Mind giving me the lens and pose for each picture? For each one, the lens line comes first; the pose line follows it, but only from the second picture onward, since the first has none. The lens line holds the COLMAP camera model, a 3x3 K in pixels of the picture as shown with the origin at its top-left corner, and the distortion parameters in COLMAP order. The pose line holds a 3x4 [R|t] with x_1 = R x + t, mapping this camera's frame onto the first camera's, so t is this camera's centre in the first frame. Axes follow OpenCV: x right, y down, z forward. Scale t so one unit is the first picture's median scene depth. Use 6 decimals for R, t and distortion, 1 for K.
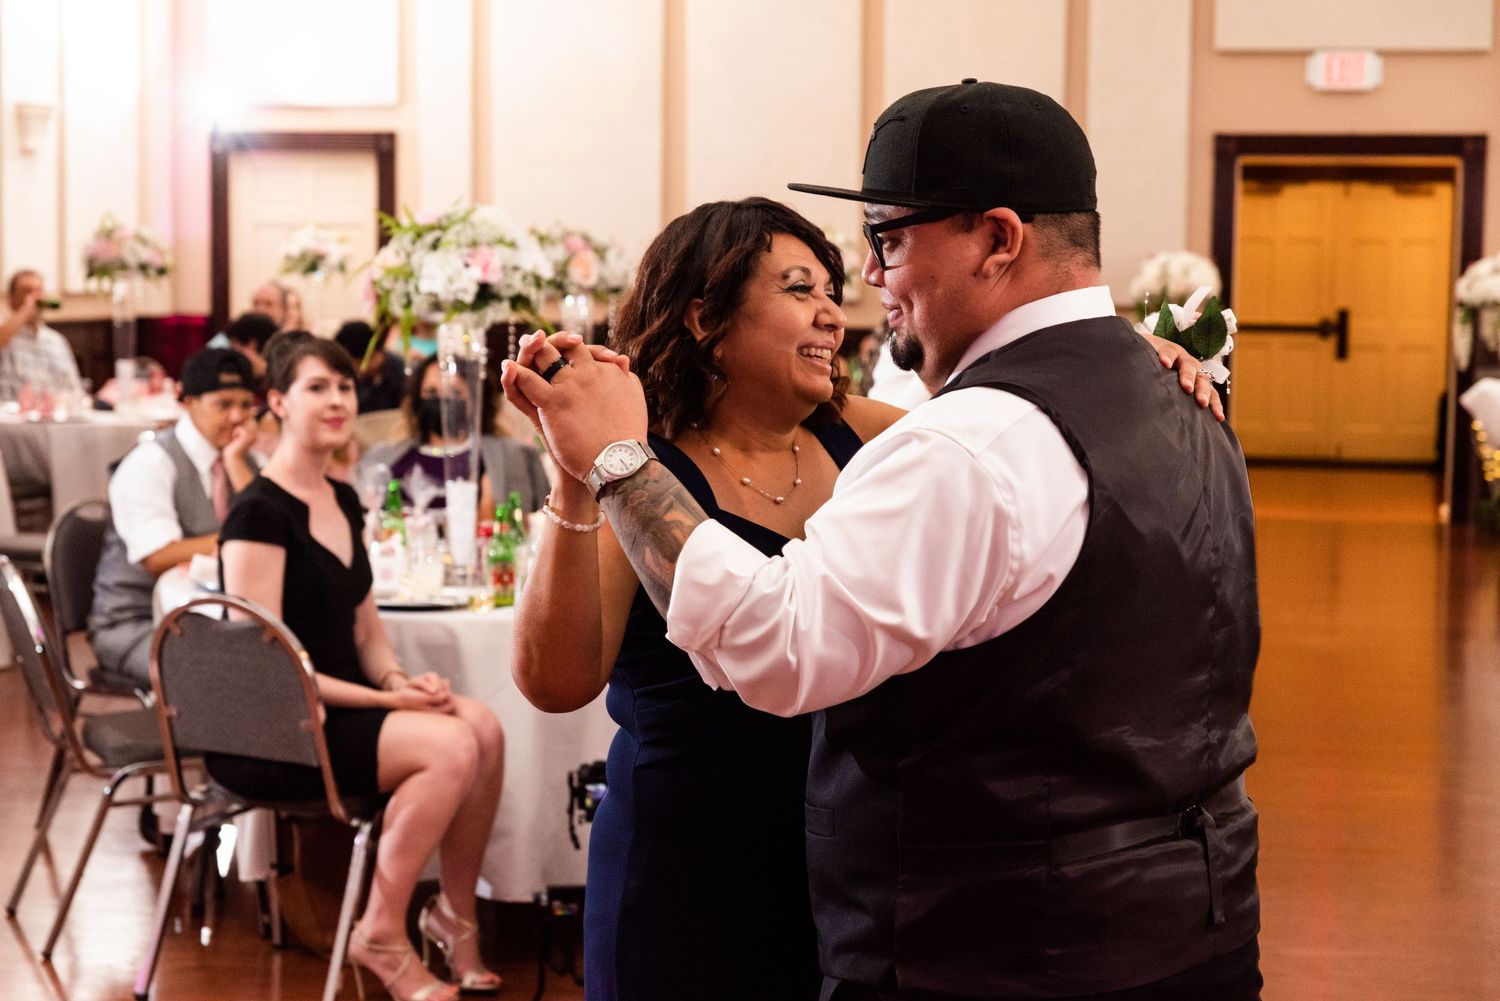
lens RADIAL K [[2785.3, 0, 733.8], [0, 2785.3, 489.0], [0, 0, 1]] dist [0.018422, 0.000000]
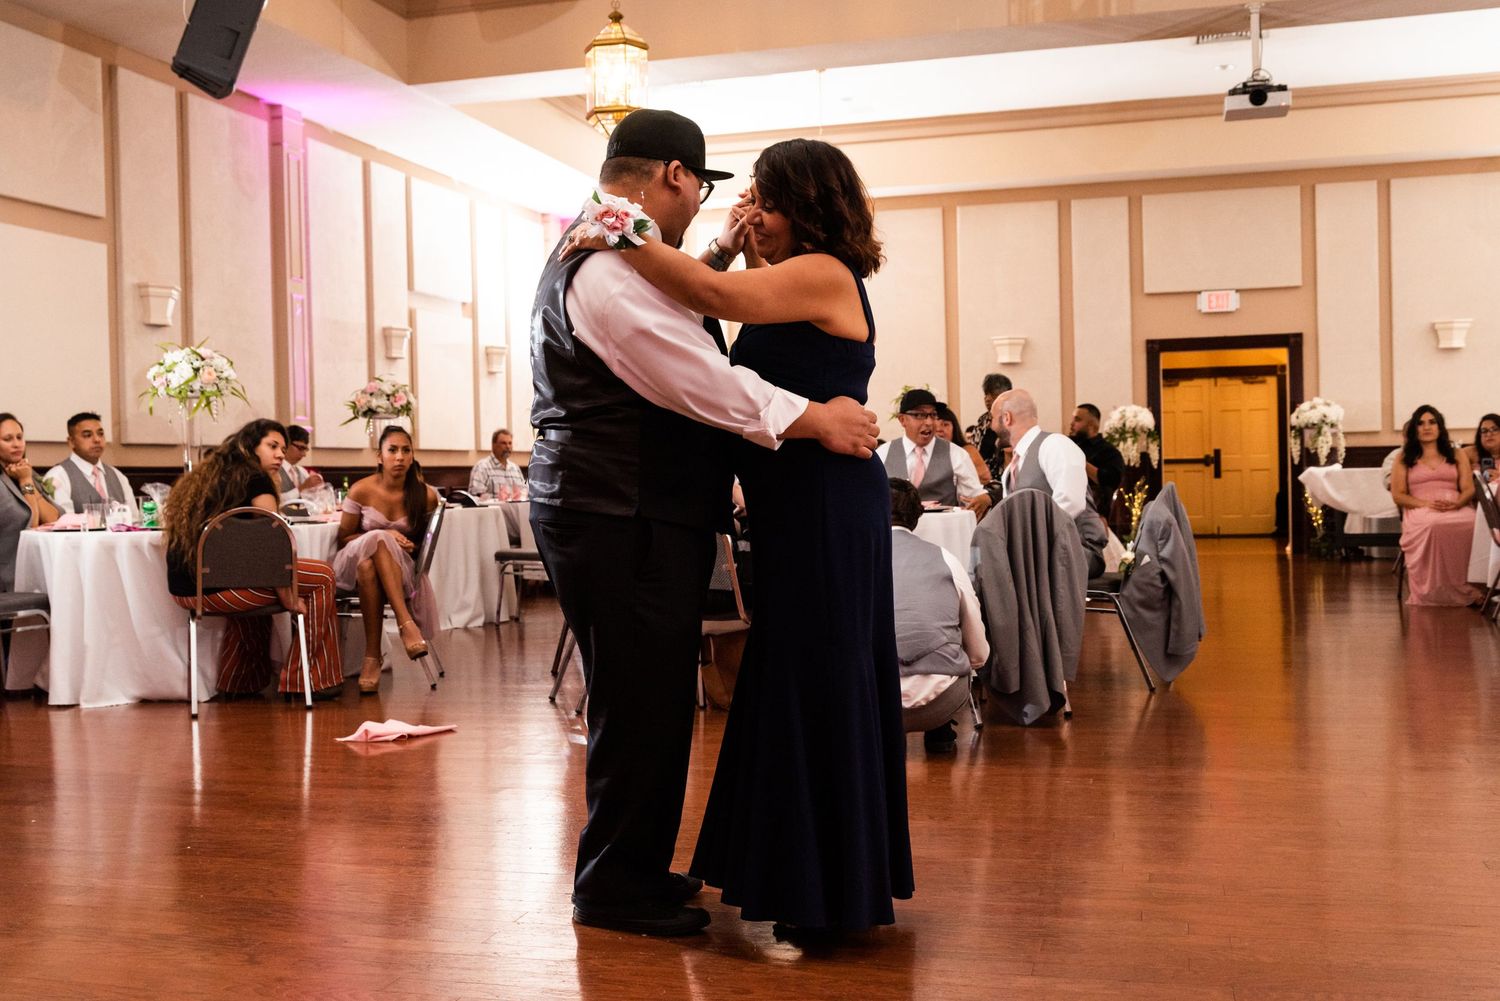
lens RADIAL K [[1579.6, 0, 756.4], [0, 1579.6, 499.0], [0, 0, 1]] dist [-0.009540, 0.000000]
pose [[0.997831, -0.034037, -0.056348, -0.024674], [0.030121, 0.997165, -0.068954, 0.038374], [0.058535, 0.067107, 0.996027, -0.015739]]
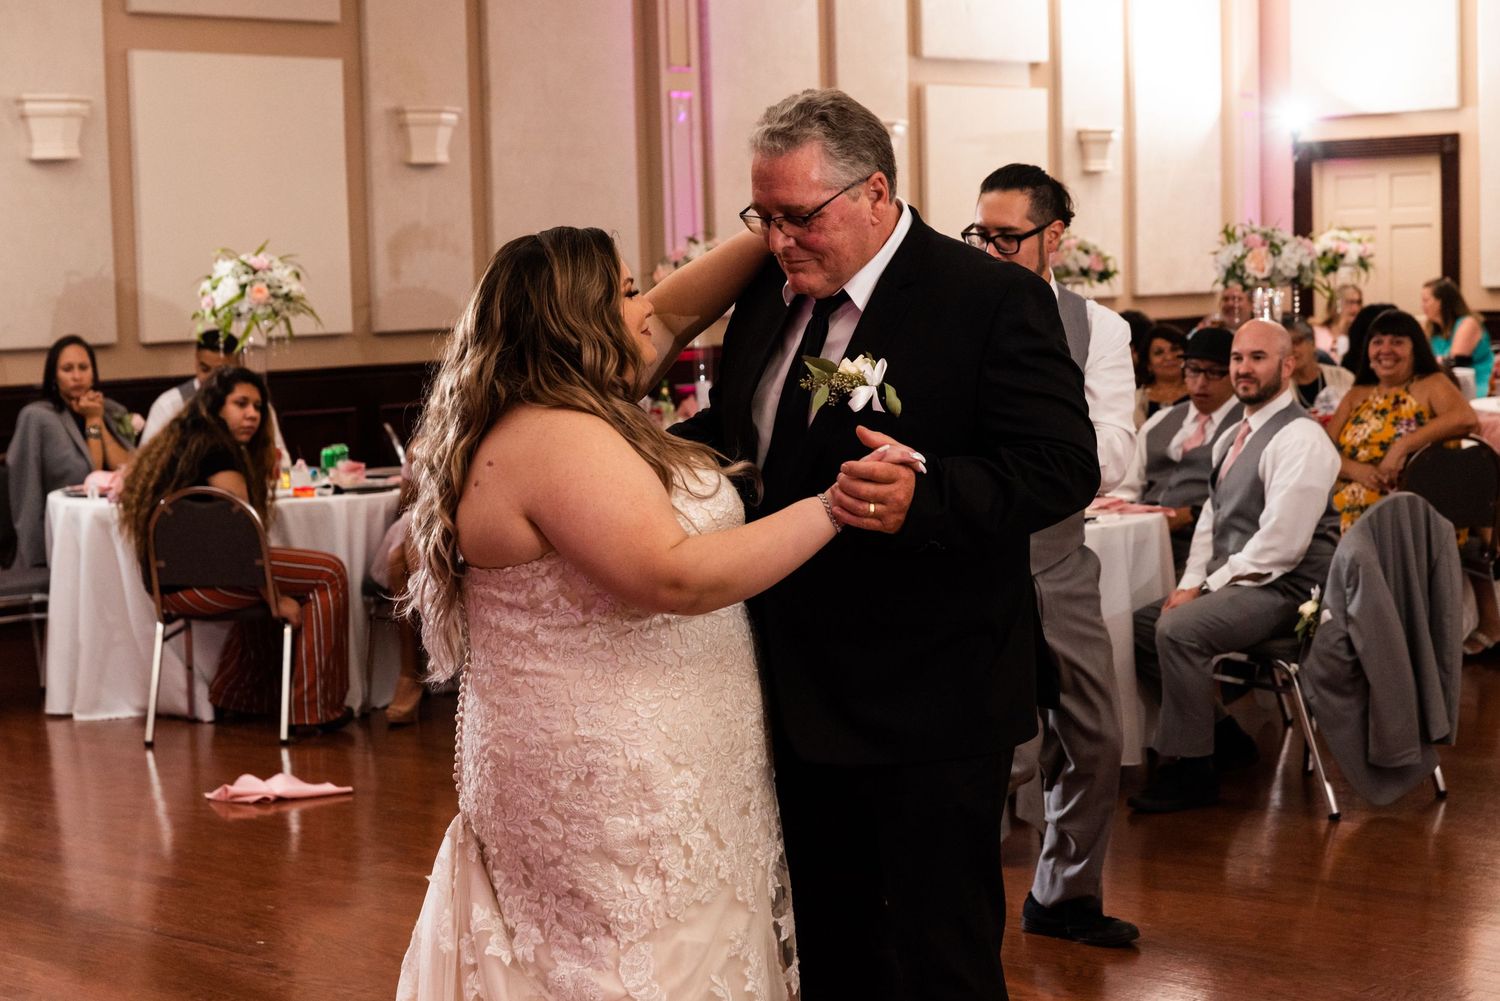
lens RADIAL K [[2785.3, 0, 750.8], [0, 2785.3, 506.0], [0, 0, 1]] dist [0.018422, 0.000000]
pose [[0.865538, 0.008692, -0.500767, 0.199989], [-0.006264, 0.999959, 0.006531, 0.008231], [0.500804, -0.002516, 0.865557, -0.052584]]
